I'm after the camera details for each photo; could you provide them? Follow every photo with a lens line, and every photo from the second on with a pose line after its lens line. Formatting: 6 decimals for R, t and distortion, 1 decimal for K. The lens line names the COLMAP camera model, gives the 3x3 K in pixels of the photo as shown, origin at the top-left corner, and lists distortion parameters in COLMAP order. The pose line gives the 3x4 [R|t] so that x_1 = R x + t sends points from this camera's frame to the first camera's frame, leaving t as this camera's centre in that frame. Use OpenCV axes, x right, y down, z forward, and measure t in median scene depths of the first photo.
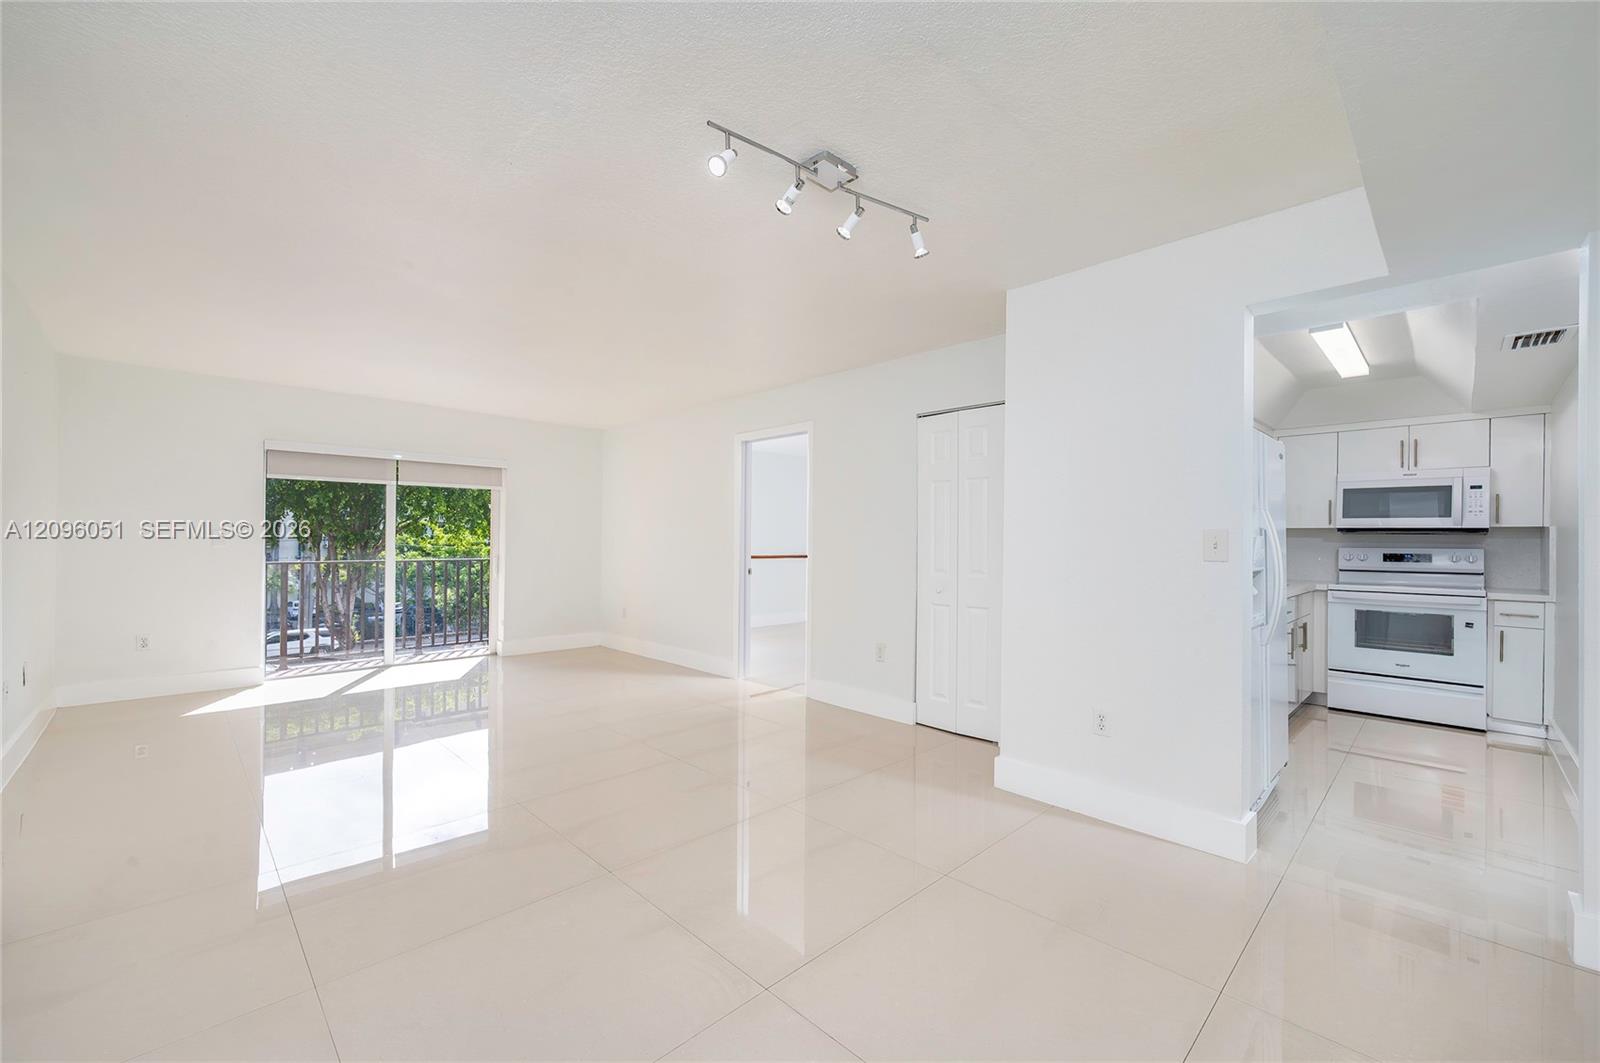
lens RADIAL K [[638.3, 0, 798.3], [0, 638.3, 542.7], [0, 0, 1]] dist [-0.000553, -0.000483]
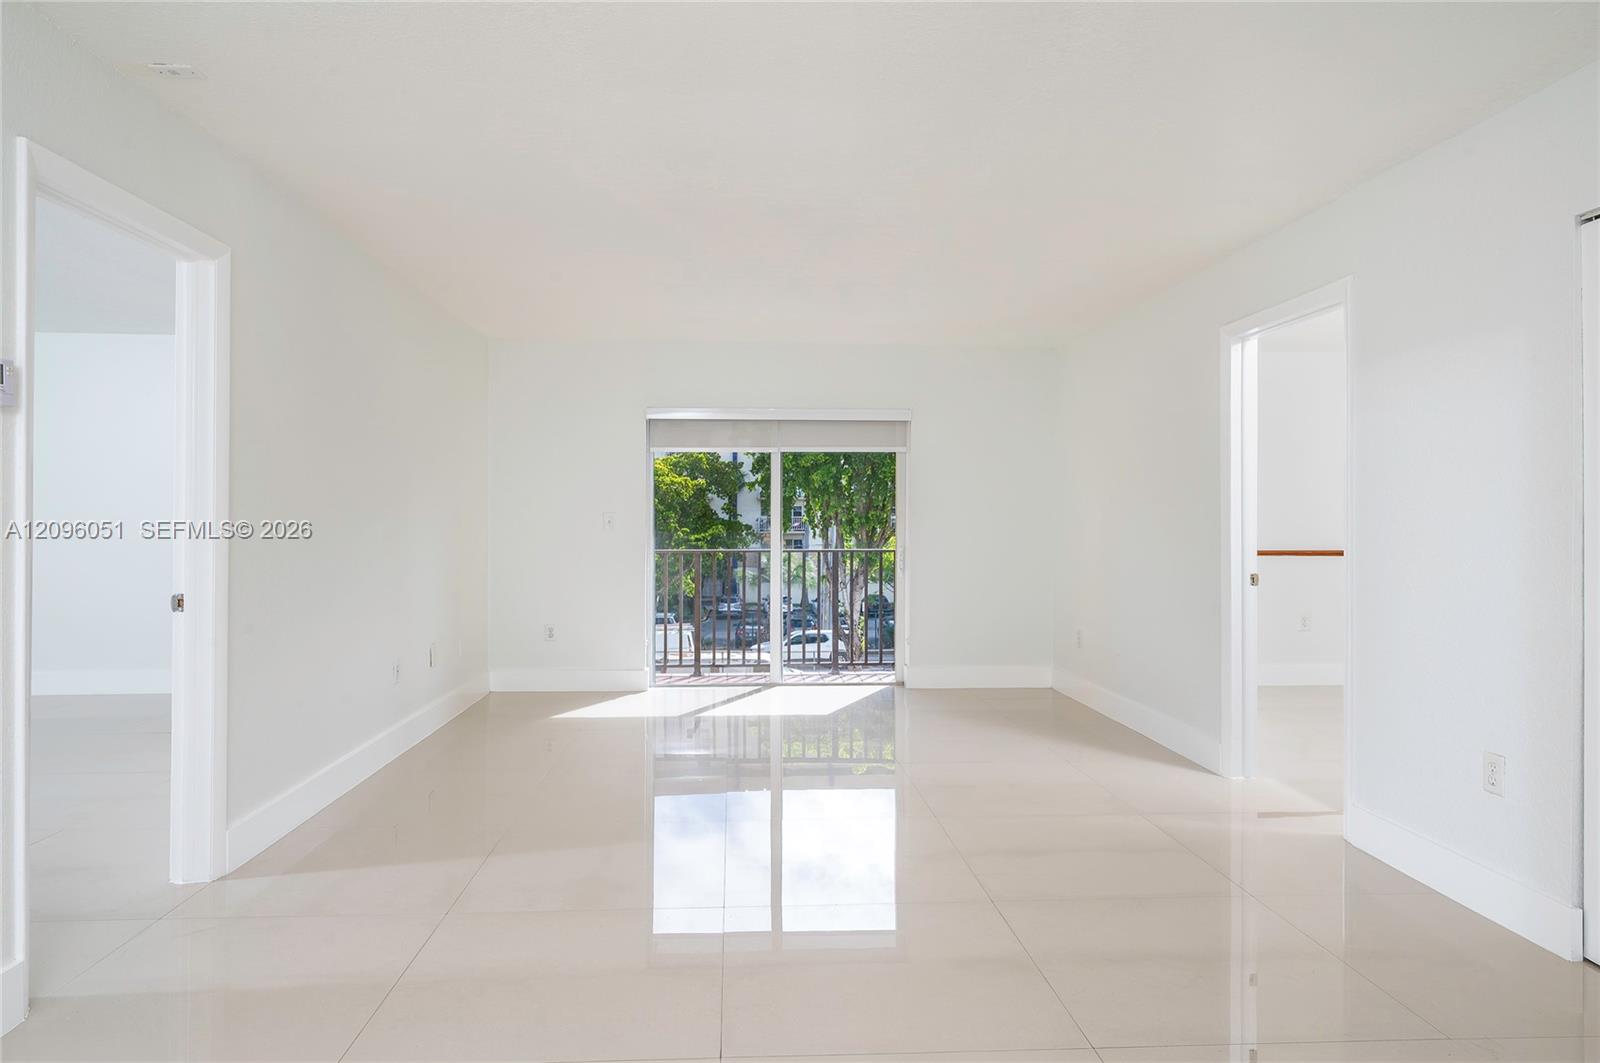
lens RADIAL K [[954.3, 0, 799.6], [0, 954.3, 519.5], [0, 0, 1]] dist [0.004567, -0.005182]
pose [[0.761493, -0.006869, -0.648137, 0.126468], [0.001706, 0.999962, -0.008594, 0.000911], [0.648171, 0.005439, 0.761475, 0.122638]]
